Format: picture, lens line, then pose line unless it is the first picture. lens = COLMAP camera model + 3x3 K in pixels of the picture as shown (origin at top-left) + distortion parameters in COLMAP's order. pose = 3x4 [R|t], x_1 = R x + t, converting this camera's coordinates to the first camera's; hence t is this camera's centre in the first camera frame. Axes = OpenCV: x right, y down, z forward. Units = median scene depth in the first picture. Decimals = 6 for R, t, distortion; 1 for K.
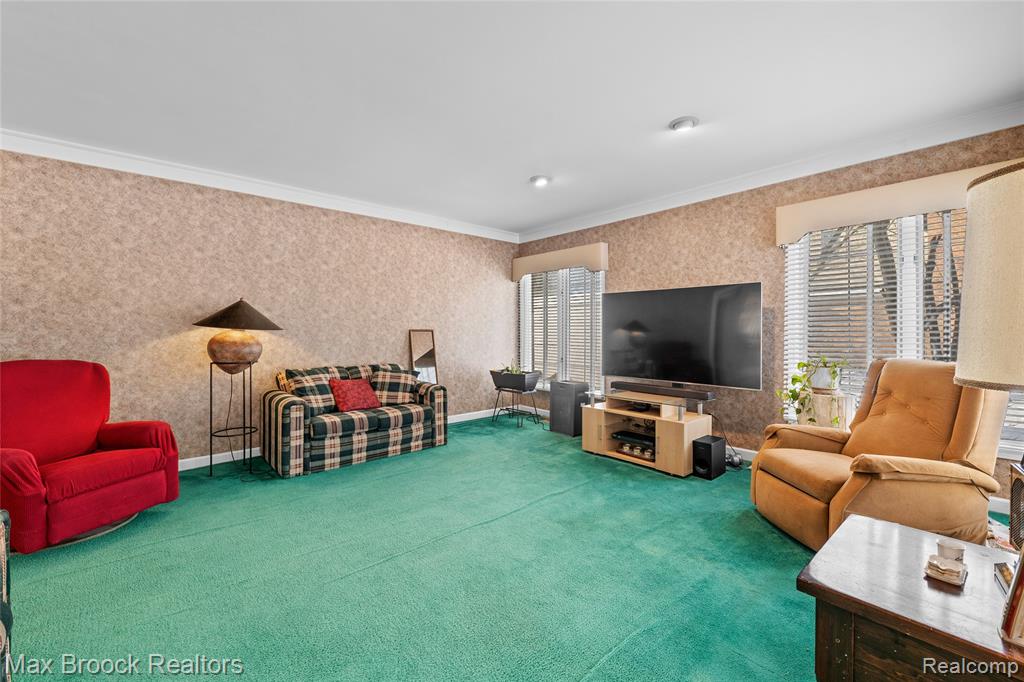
lens RADIAL K [[423.5, 0, 507.4], [0, 423.5, 336.6], [0, 0, 1]] dist [0.000668, -0.001216]
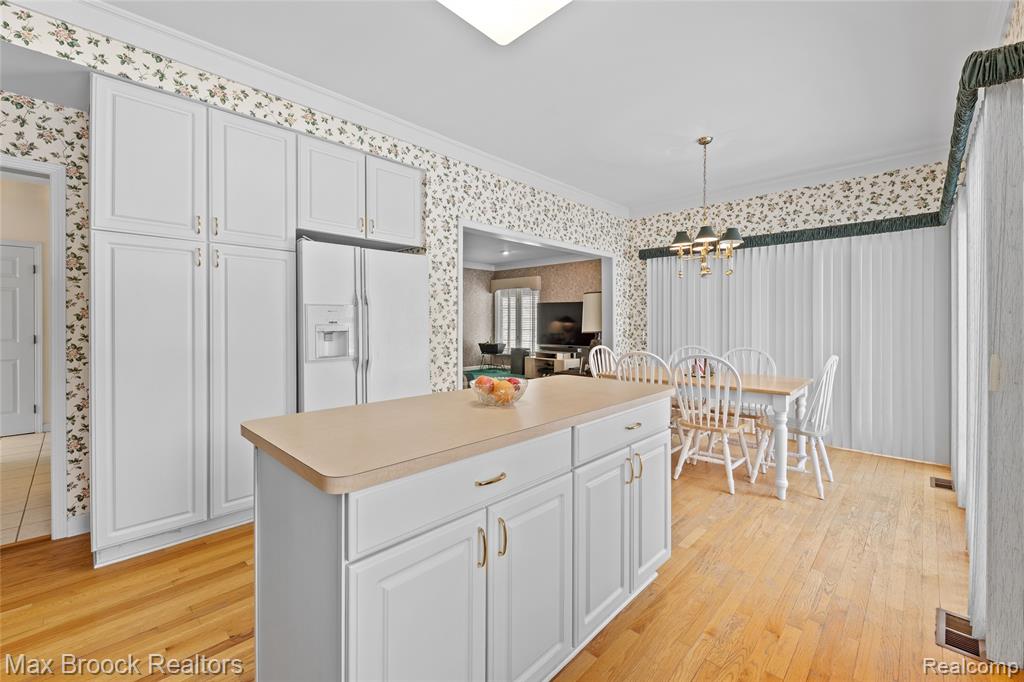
lens RADIAL K [[423.5, 0, 514.3], [0, 423.5, 330.6], [0, 0, 1]] dist [0.000668, -0.001216]
pose [[0.996467, 0.004169, 0.083880, -0.040544], [-0.004579, 0.999978, 0.004701, 0.017183], [-0.083858, -0.005068, 0.996465, -0.846577]]
